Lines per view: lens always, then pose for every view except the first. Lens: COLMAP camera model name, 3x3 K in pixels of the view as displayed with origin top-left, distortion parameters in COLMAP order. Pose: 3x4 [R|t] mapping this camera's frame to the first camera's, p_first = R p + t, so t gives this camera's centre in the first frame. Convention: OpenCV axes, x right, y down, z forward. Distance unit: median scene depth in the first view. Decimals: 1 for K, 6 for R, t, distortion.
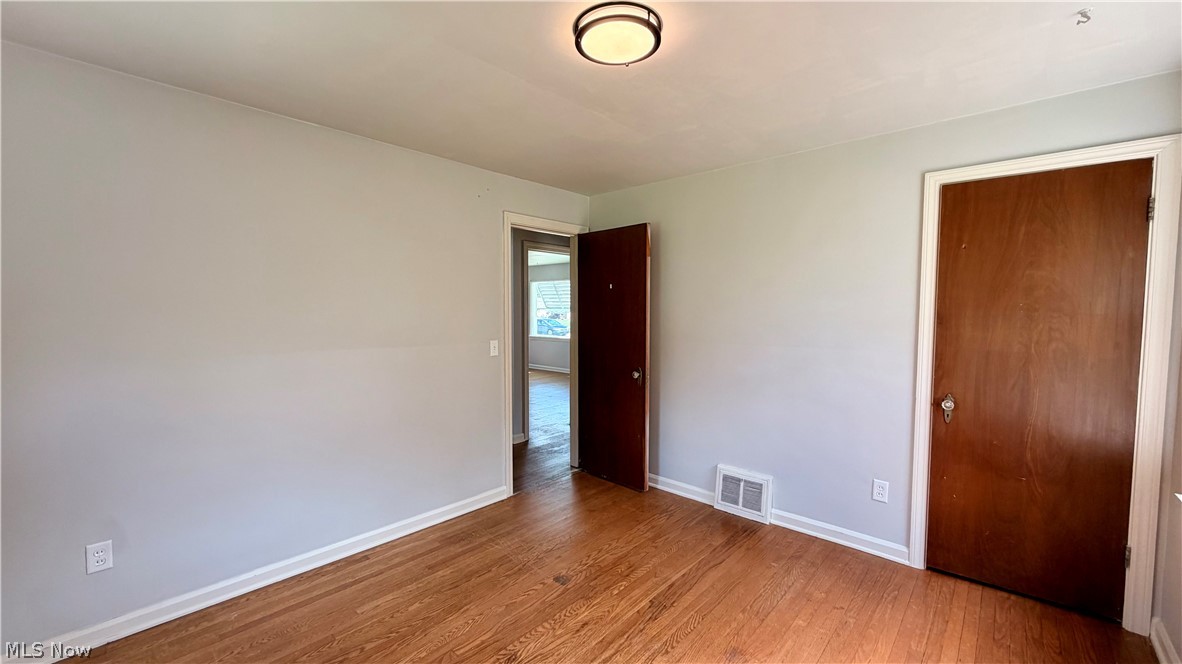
lens RADIAL K [[470.4, 0, 589.1], [0, 470.4, 333.5], [0, 0, 1]] dist [-0.000050, -0.000176]
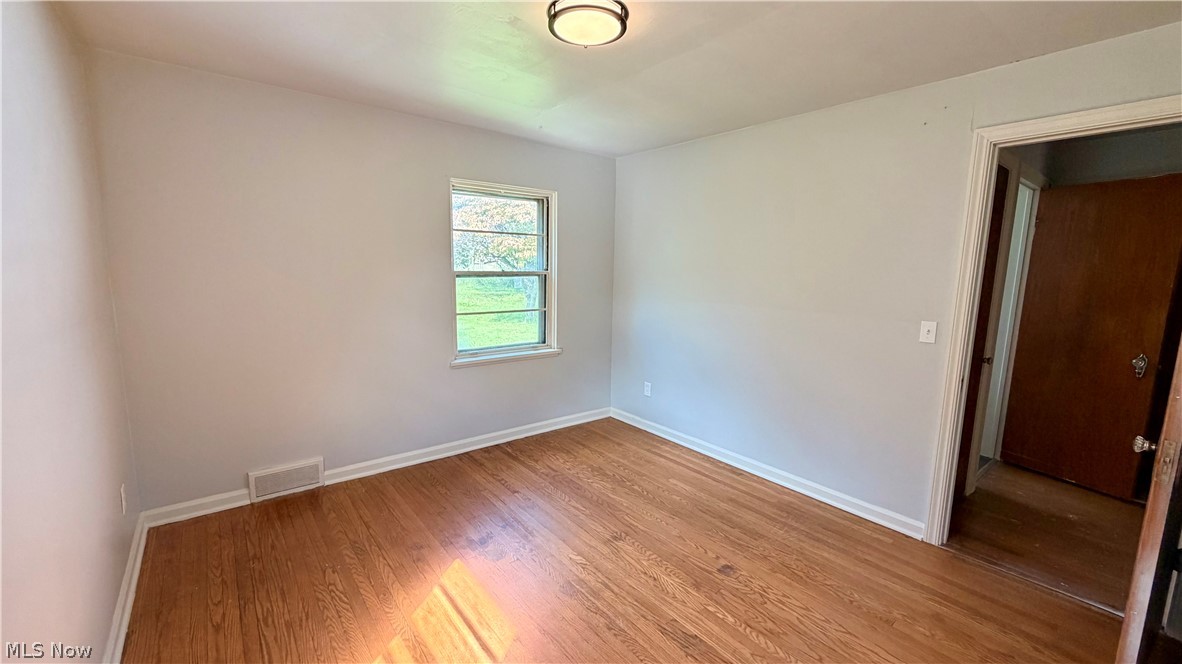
lens RADIAL K [[470.4, 0, 589.1], [0, 470.4, 333.5], [0, 0, 1]] dist [-0.000050, -0.000176]
pose [[-0.156587, 0.138117, -0.977959, 0.820743], [-0.068535, 0.986268, 0.150264, -0.055558], [0.985283, 0.090554, -0.144970, 0.821489]]
